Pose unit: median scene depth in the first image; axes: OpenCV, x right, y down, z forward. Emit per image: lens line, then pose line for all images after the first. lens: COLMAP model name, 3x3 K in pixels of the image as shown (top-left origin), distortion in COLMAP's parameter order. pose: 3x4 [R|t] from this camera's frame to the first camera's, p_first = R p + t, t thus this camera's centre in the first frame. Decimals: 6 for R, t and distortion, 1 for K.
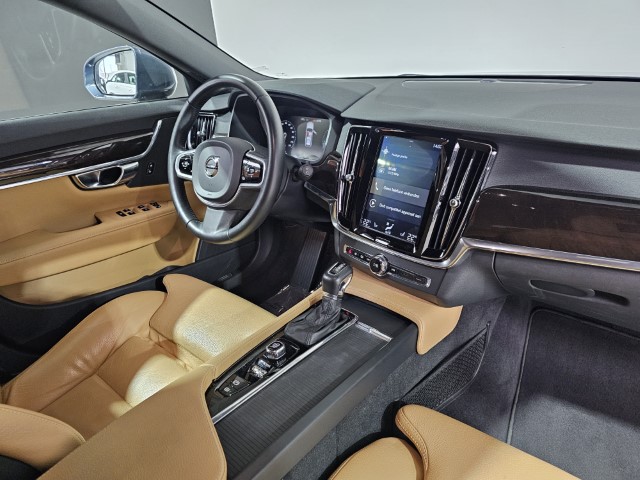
lens RADIAL K [[431.5, 0, 320.0], [0, 431.5, 240.0], [0, 0, 1]] dist [-0.004882, -0.000555]
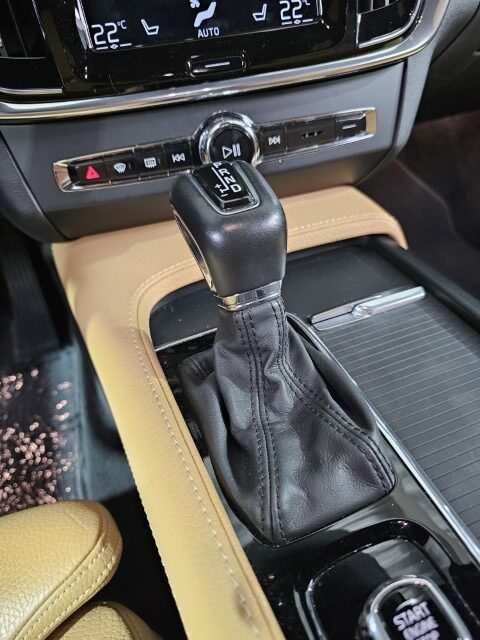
lens RADIAL K [[431.5, 0, 240.0], [0, 431.5, 320.0], [0, 0, 1]] dist [-0.004882, -0.000555]
pose [[0.441486, -0.586443, 0.679098, -0.149902], [0.413216, 0.804700, 0.426274, 0.024438], [-0.796456, 0.092420, 0.597592, 0.781842]]
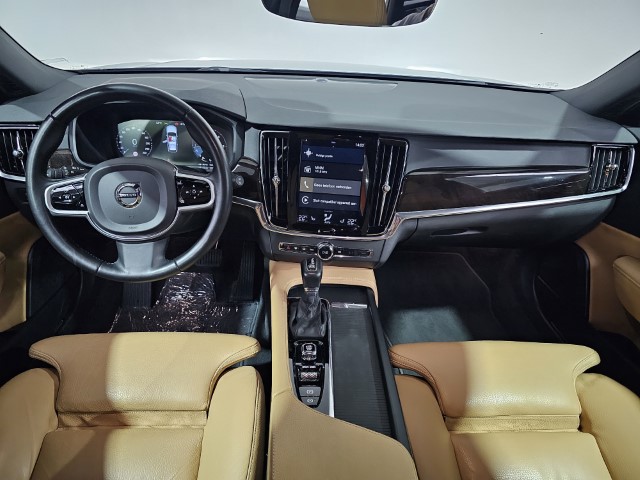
lens RADIAL K [[431.5, 0, 320.0], [0, 431.5, 240.0], [0, 0, 1]] dist [-0.004882, -0.000555]
pose [[0.725256, -0.257628, 0.638460, -0.582363], [0.209334, 0.965960, 0.151987, -0.145310], [-0.655883, 0.023422, 0.754499, 0.131701]]
